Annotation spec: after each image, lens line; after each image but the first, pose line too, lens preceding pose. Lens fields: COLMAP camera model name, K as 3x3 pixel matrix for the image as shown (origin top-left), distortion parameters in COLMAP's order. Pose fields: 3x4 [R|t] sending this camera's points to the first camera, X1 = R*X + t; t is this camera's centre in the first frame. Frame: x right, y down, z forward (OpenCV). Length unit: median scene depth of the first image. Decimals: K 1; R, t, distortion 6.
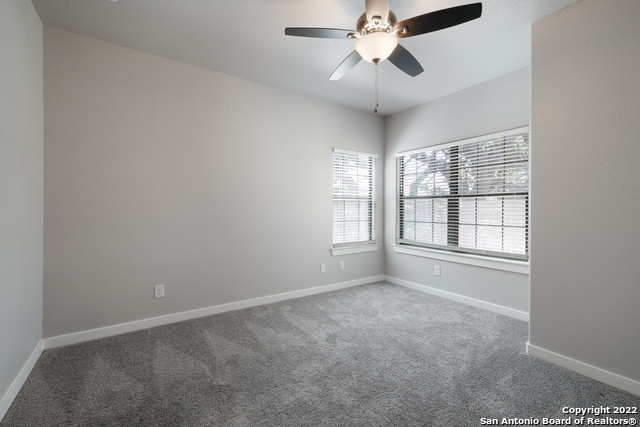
lens RADIAL K [[281.6, 0, 316.2], [0, 281.6, 207.6], [0, 0, 1]] dist [-0.001103, -0.000225]
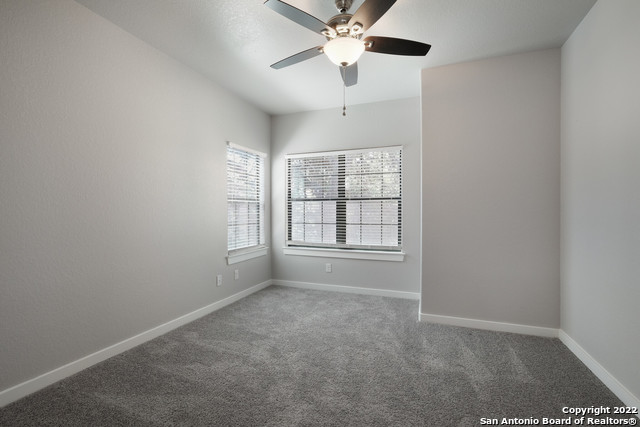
lens RADIAL K [[293.7, 0, 320.0], [0, 293.7, 213.5], [0, 0, 1]] dist [-0.030785, -0.000098]
pose [[0.815687, -0.010389, 0.578400, -0.268625], [0.002083, 0.999885, 0.015022, -0.001696], [-0.578489, -0.011049, 0.815615, 0.110441]]
